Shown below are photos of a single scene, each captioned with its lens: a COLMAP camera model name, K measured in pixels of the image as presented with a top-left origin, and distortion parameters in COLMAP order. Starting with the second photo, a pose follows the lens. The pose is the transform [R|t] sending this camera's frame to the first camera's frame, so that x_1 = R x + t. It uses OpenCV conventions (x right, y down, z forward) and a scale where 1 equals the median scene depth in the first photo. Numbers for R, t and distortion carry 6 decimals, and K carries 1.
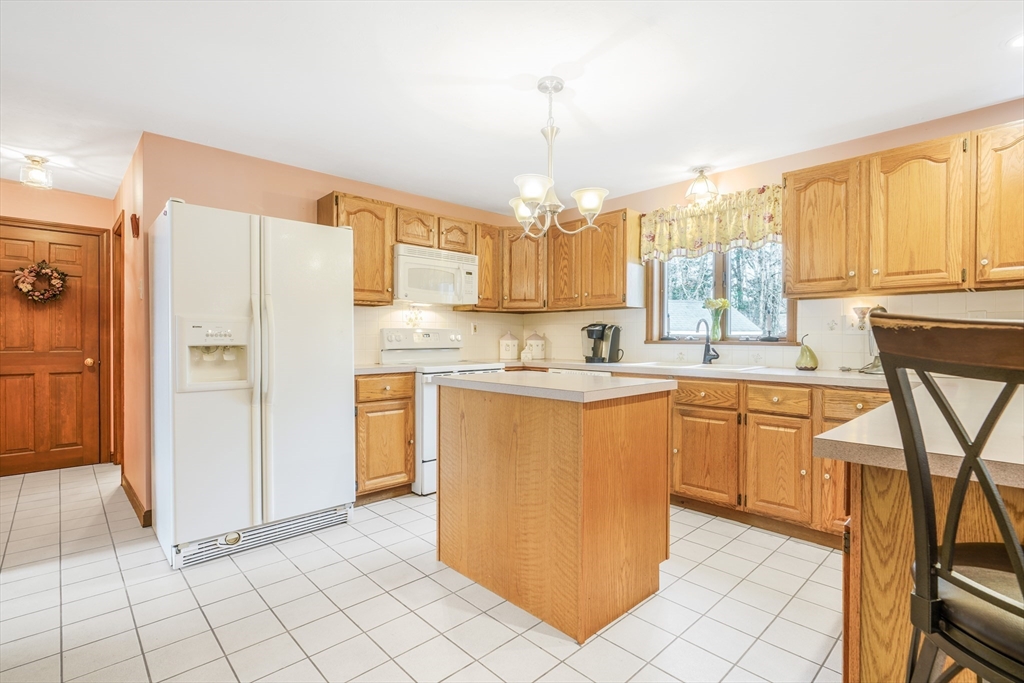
lens RADIAL K [[467.4, 0, 512.8], [0, 467.4, 343.0], [0, 0, 1]] dist [-0.013083, 0.003834]
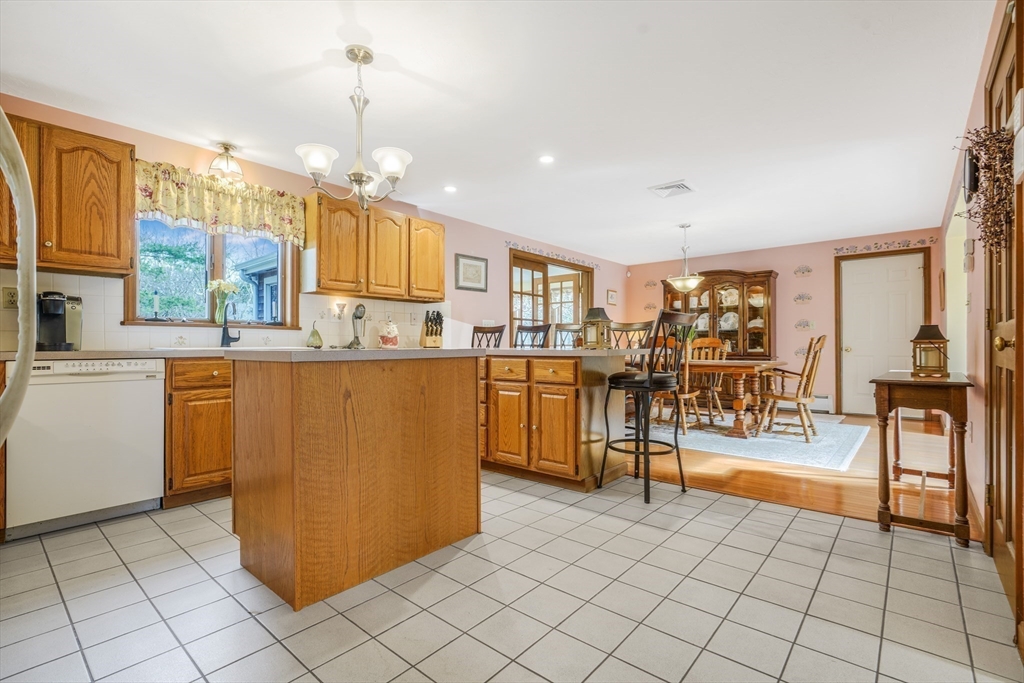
lens RADIAL K [[467.4, 0, 501.1], [0, 467.4, 343.9], [0, 0, 1]] dist [-0.013083, 0.003834]
pose [[-0.071215, 0.000251, 0.997461, -0.629273], [0.009424, 0.999956, 0.000421, 0.045346], [-0.997416, 0.009430, -0.071214, 0.524711]]
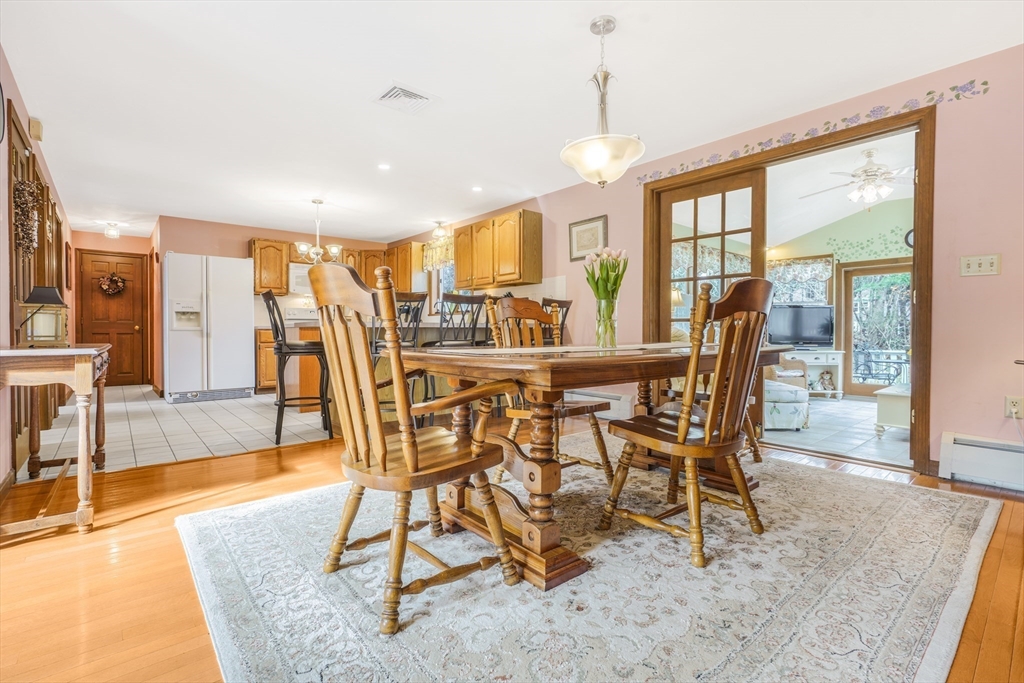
lens RADIAL K [[467.4, 0, 509.3], [0, 467.4, 337.7], [0, 0, 1]] dist [-0.013083, 0.003834]
pose [[0.997687, -0.000413, -0.067978, 0.803846], [0.000535, 0.999998, 0.001774, 0.093359], [0.067977, -0.001806, 0.997685, -0.865267]]
